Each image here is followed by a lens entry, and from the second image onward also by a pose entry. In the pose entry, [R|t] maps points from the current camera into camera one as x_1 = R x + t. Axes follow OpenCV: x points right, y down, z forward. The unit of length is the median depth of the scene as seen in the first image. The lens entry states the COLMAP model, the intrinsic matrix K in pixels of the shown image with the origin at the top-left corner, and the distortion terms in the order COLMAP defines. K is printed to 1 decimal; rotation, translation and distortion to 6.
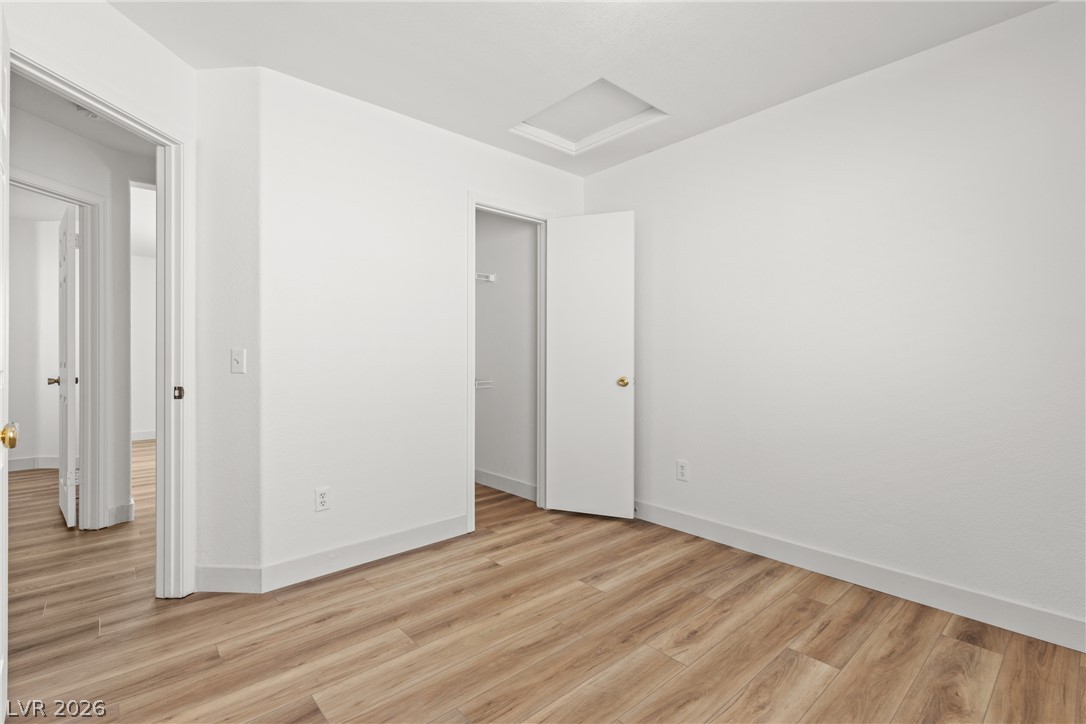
lens RADIAL K [[491.5, 0, 546.4], [0, 491.5, 352.0], [0, 0, 1]] dist [0.008825, -0.001871]
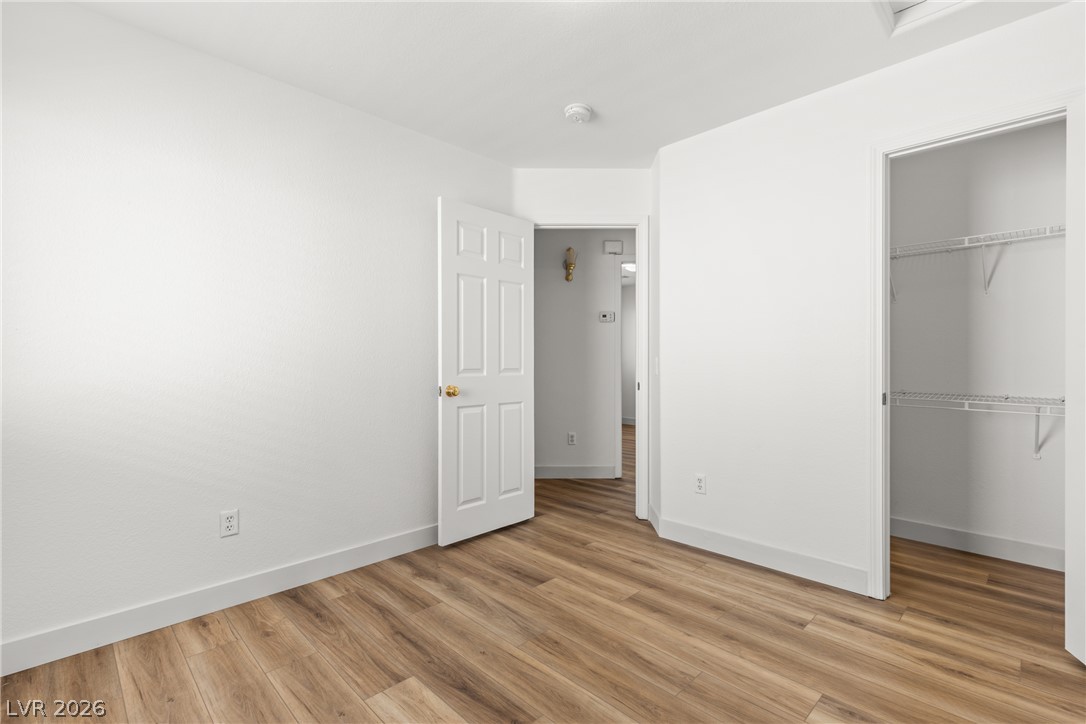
lens RADIAL K [[491.5, 0, 546.1], [0, 491.5, 362.5], [0, 0, 1]] dist [0.008825, -0.001871]
pose [[0.055335, 0.003361, -0.998462, 0.823051], [0.007312, 0.999966, 0.003772, 0.002060], [0.998441, -0.007510, 0.055308, 0.670296]]
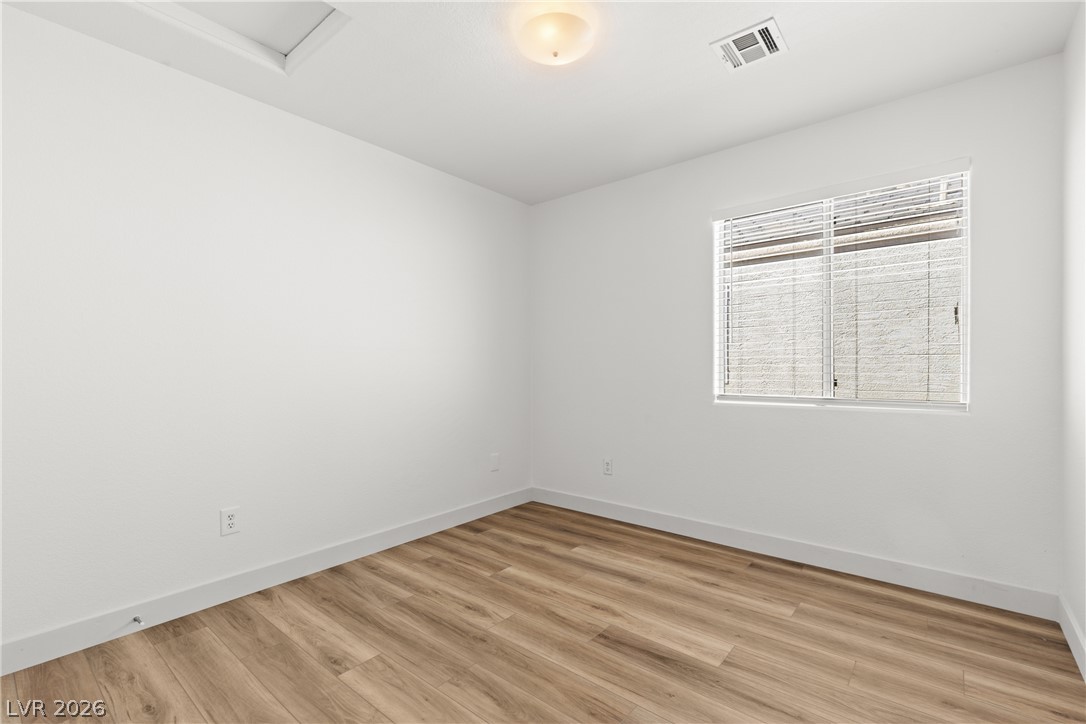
lens RADIAL K [[491.5, 0, 546.0], [0, 491.5, 368.0], [0, 0, 1]] dist [0.008825, -0.001871]
pose [[-0.144094, -0.000643, 0.989564, -0.809357], [-0.001525, 0.999999, 0.000428, 0.002924], [-0.989563, -0.001447, -0.144095, 0.912674]]
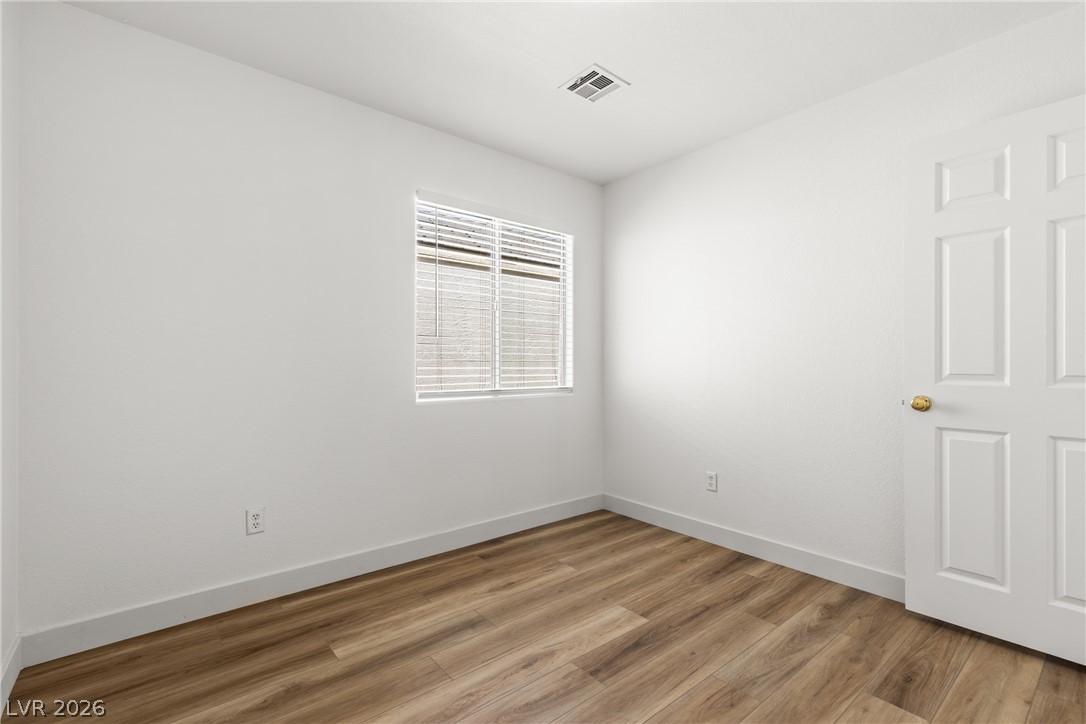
lens RADIAL K [[491.5, 0, 546.4], [0, 491.5, 361.6], [0, 0, 1]] dist [0.008825, -0.001871]
pose [[-0.999469, -0.000466, 0.032594, 0.172043], [-0.000822, 0.999940, -0.010894, 0.011713], [-0.032587, -0.010915, -0.999409, 1.498168]]
